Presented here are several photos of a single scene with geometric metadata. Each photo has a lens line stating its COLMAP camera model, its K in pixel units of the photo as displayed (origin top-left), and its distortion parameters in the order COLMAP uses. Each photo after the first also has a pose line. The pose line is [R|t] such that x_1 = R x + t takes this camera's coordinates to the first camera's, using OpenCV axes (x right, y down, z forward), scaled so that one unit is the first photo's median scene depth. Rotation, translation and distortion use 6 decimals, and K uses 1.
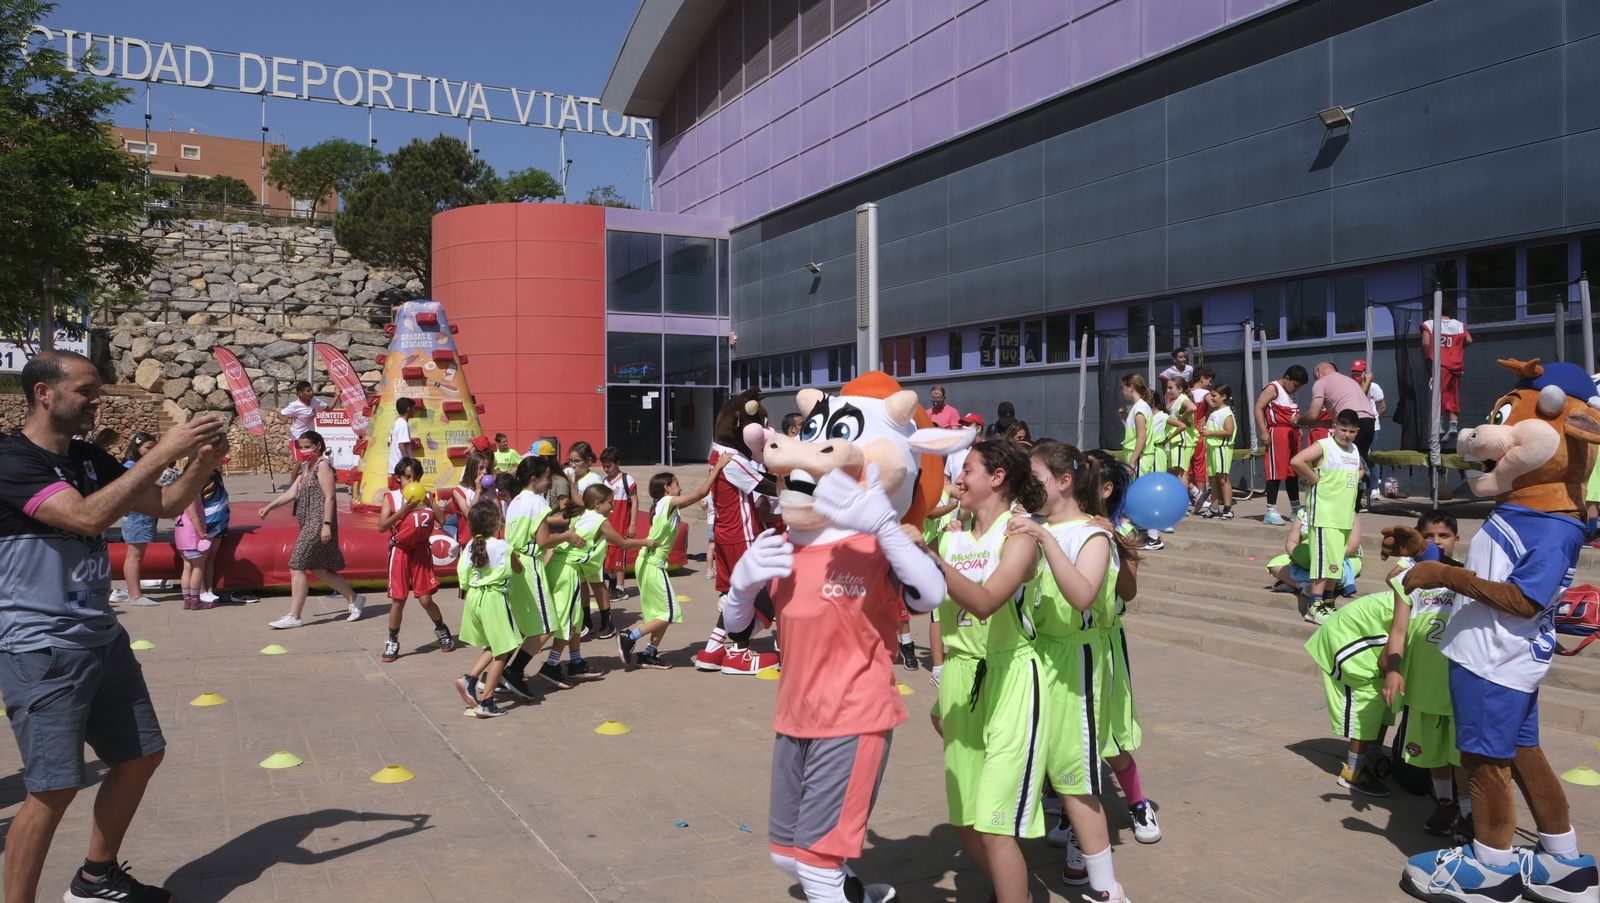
lens RADIAL K [[1149.5, 0, 809.3], [0, 1149.5, 456.2], [0, 0, 1]] dist [-0.042058, 0.026906]
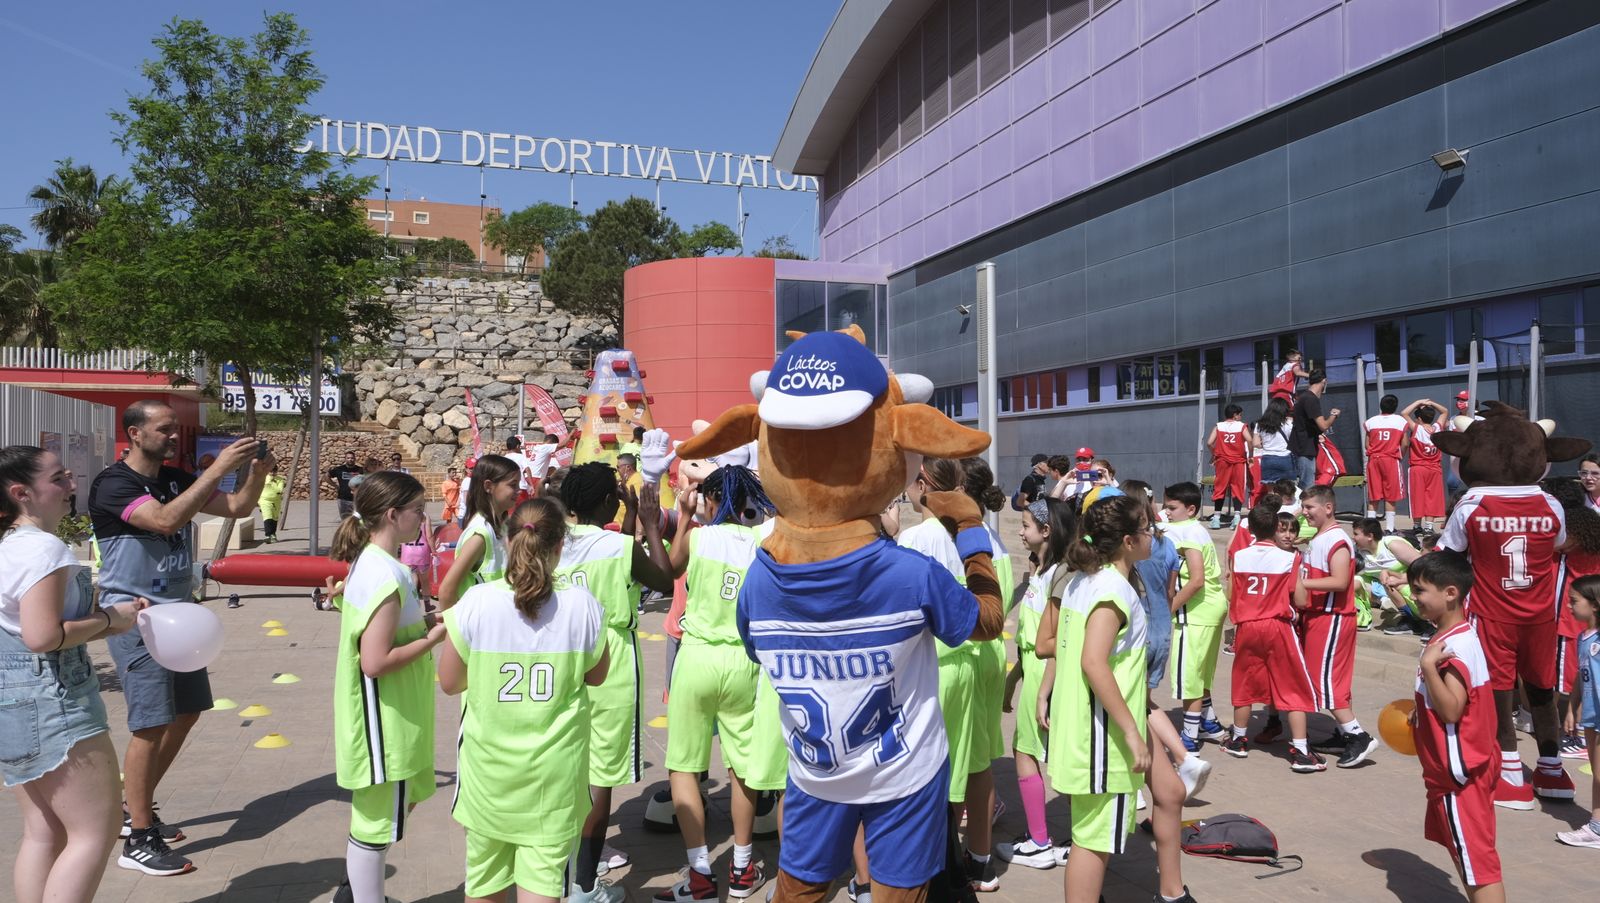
lens RADIAL K [[1087.2, 0, 808.4], [0, 1087.2, 458.3], [0, 0, 1]] dist [-0.029817, 0.016006]
pose [[0.988415, -0.004502, -0.151711, 0.010136], [0.001056, 0.999740, -0.022791, -0.000106], [0.151774, 0.022366, 0.988162, -0.024356]]
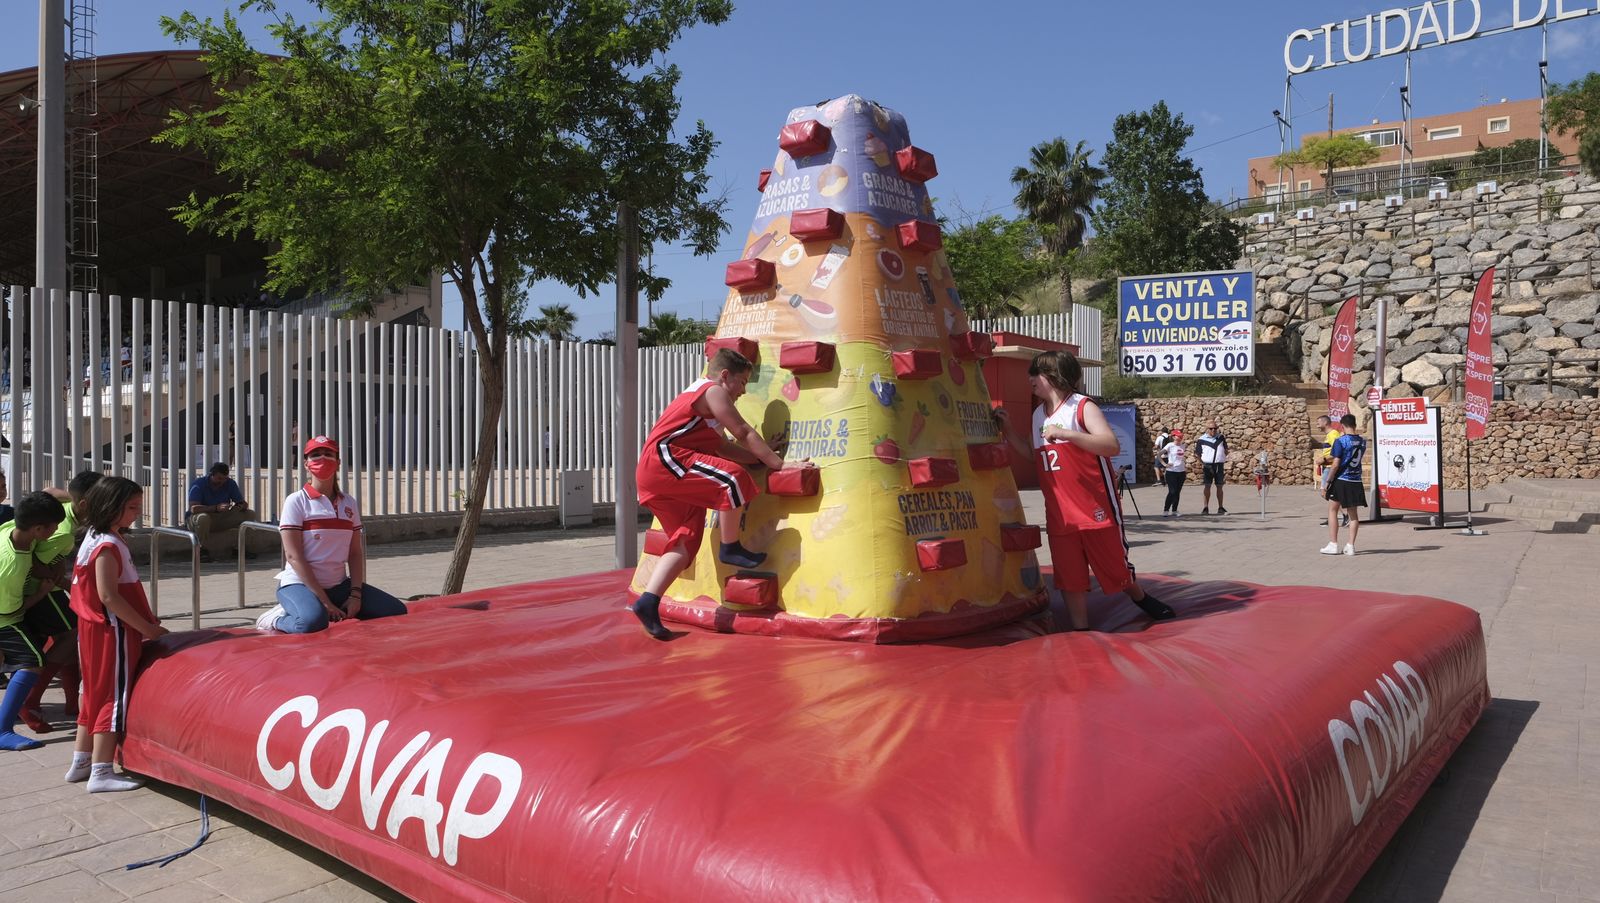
lens RADIAL K [[1087.2, 0, 815.2], [0, 1087.2, 454.6], [0, 0, 1]] dist [-0.029817, 0.016006]
pose [[0.421663, 0.005312, -0.906737, 0.004015], [-0.009707, 0.999952, 0.001345, -0.004006], [0.906701, 0.008234, 0.421694, 0.293886]]
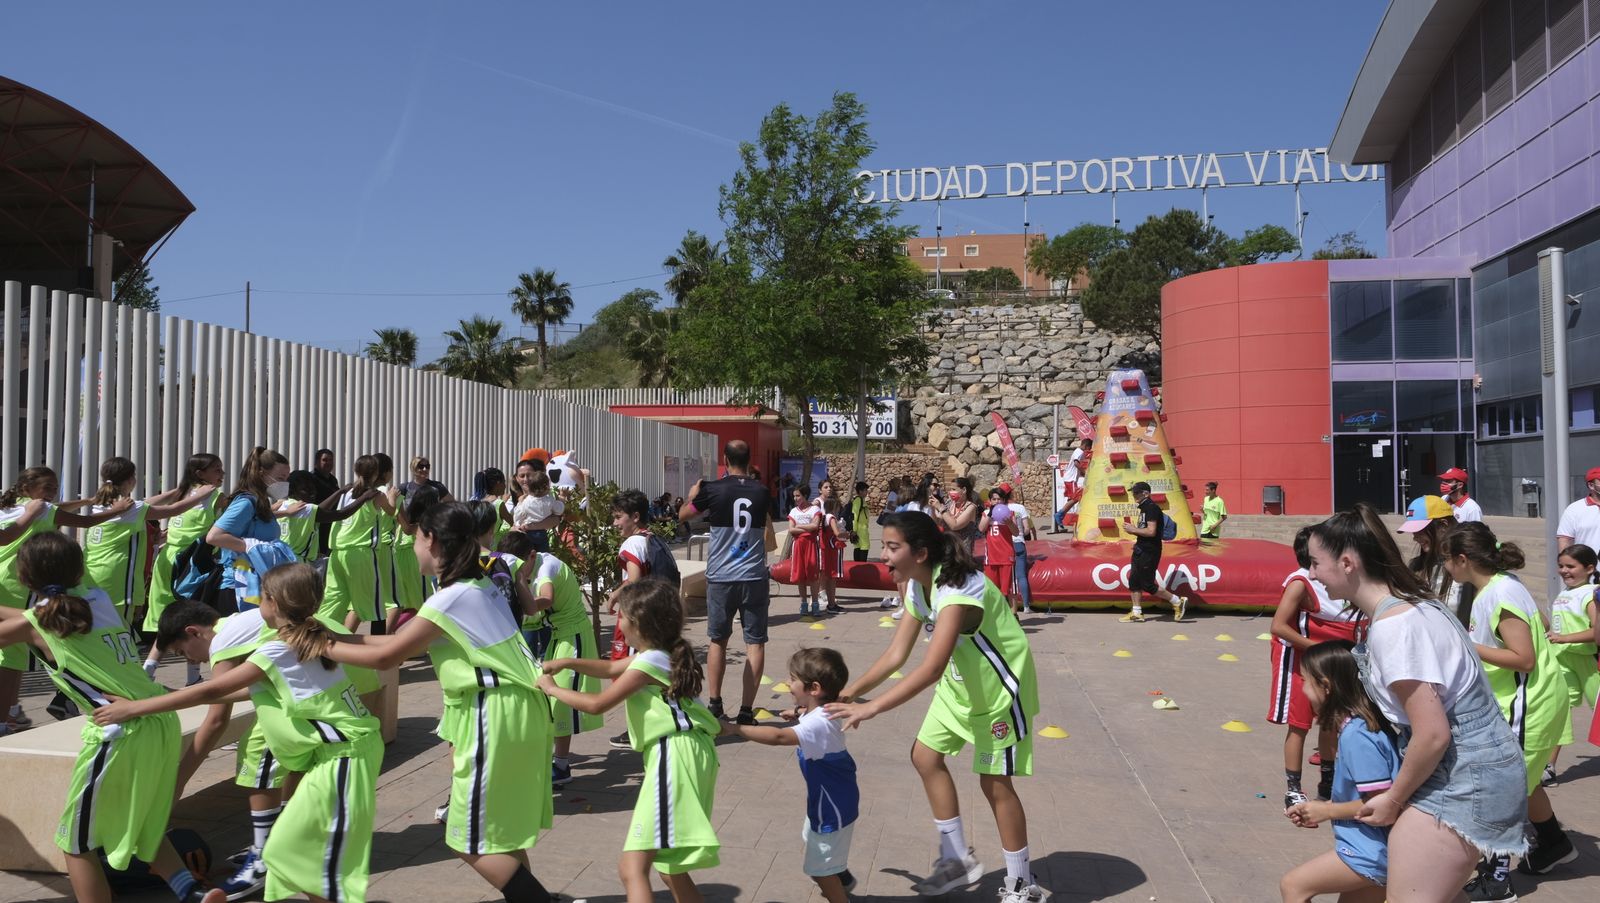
lens RADIAL K [[1087.2, 0, 807.9], [0, 1087.2, 454.9], [0, 0, 1]] dist [-0.029817, 0.016006]
pose [[0.795244, -0.018127, -0.606019, 0.026091], [-0.009403, 0.999064, -0.042223, 0.000609], [0.606217, 0.039275, 0.794329, -0.029945]]
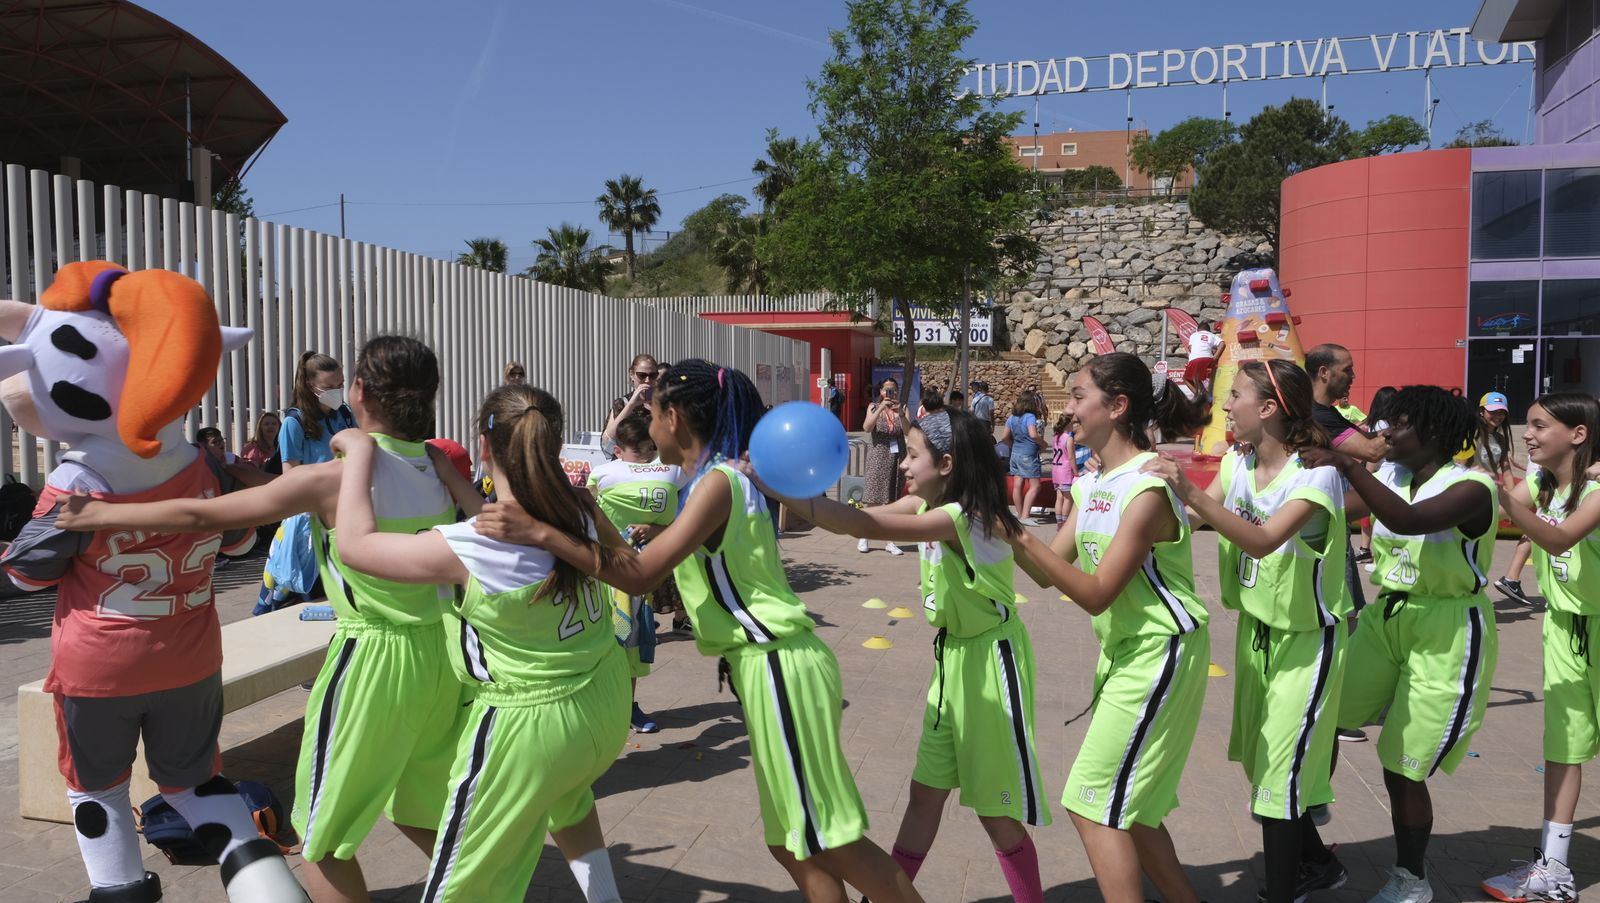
lens RADIAL K [[1087.2, 0, 808.9], [0, 1087.2, 456.0], [0, 0, 1]] dist [-0.029817, 0.016006]
pose [[0.745017, 0.035260, -0.666113, 0.010372], [-0.008797, 0.999034, 0.043045, 0.000696], [0.666988, -0.026209, 0.744607, -0.018601]]
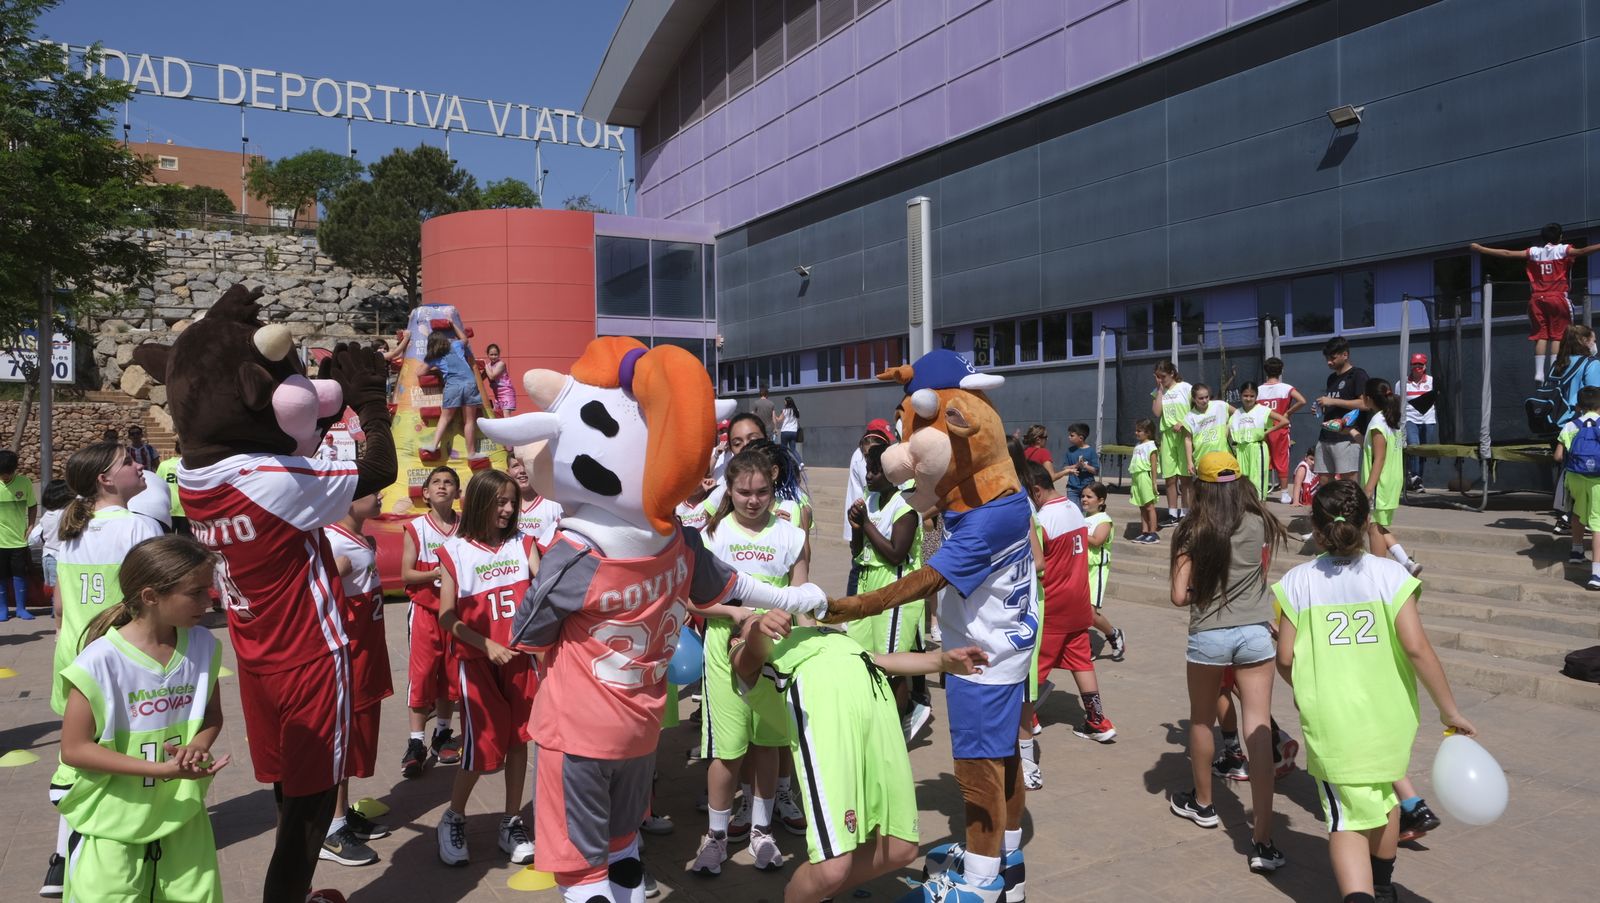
lens RADIAL K [[1087.2, 0, 811.3], [0, 1087.2, 456.0], [0, 0, 1]] dist [-0.029817, 0.016006]
pose [[0.999095, -0.011611, 0.040908, -0.021402], [0.011526, 0.999931, 0.002327, -0.000712], [-0.040932, -0.001853, 0.999160, 0.020995]]
